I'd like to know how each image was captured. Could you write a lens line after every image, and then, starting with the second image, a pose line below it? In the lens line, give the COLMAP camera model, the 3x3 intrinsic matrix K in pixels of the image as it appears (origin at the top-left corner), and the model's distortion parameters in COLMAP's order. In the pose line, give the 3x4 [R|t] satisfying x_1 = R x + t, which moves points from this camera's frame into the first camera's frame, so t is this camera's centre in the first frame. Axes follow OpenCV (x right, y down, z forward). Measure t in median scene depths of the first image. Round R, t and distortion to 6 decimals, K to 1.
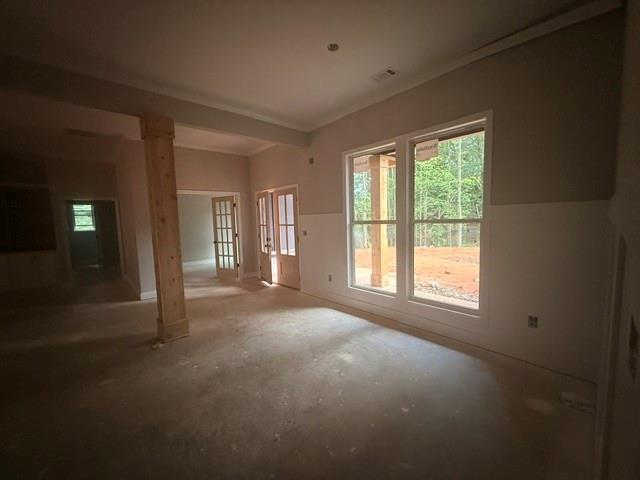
lens RADIAL K [[256.8, 0, 320.0], [0, 256.8, 240.0], [0, 0, 1]] dist [-0.001240, -0.000094]
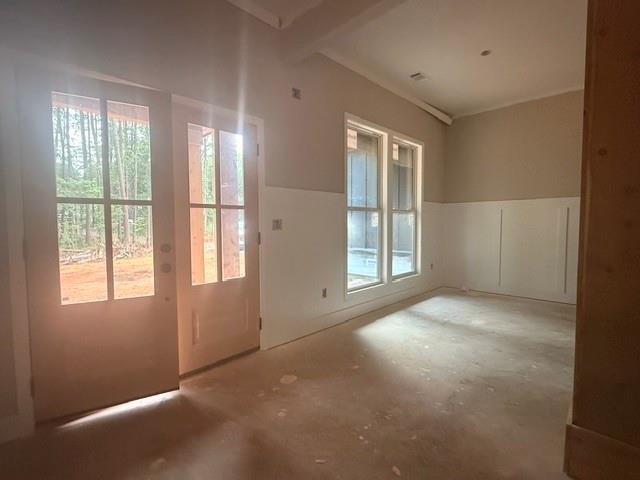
lens RADIAL K [[309.7, 0, 317.1], [0, 309.7, 241.1], [0, 0, 1]] dist [-0.015720, -0.000632]
pose [[-0.043042, -0.033233, 0.998520, -0.785000], [0.093520, 0.994924, 0.037144, -0.011416], [-0.994687, 0.094980, -0.039716, 1.115693]]
